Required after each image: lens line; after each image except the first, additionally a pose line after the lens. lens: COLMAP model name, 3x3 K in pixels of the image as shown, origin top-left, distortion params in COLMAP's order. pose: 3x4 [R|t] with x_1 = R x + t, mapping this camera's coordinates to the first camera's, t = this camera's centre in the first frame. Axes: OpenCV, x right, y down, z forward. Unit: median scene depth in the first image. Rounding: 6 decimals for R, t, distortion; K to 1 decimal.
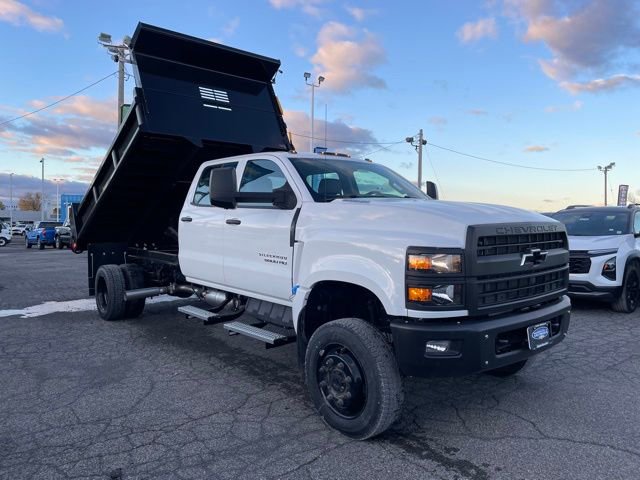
lens RADIAL K [[498.8, 0, 315.4], [0, 498.8, 235.5], [0, 0, 1]] dist [0.056784, -0.017957]
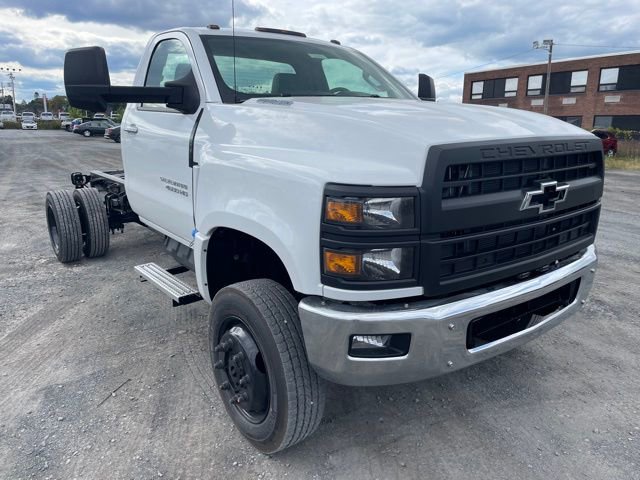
lens RADIAL K [[498.8, 0, 319.5], [0, 498.8, 243.9], [0, 0, 1]] dist [0.056784, -0.017957]
pose [[0.999094, 0.013917, -0.040218, 0.175027], [-0.005381, 0.978744, 0.205016, -0.023721], [0.042217, -0.204614, 0.977932, 0.353547]]
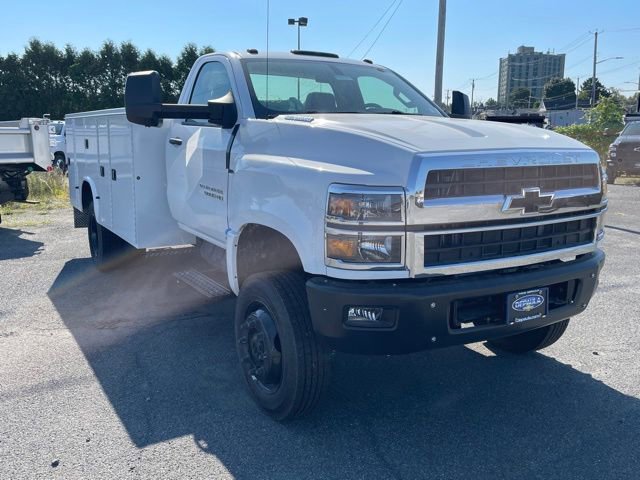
lens RADIAL K [[591.0, 0, 312.8], [0, 591.0, 254.5], [0, 0, 1]] dist [0.047492, 0.000000]
pose [[0.987975, 0.040638, -0.149176, 0.254191], [-0.016251, 0.986789, 0.161192, -0.011332], [0.153756, -0.156829, 0.975584, 0.111506]]
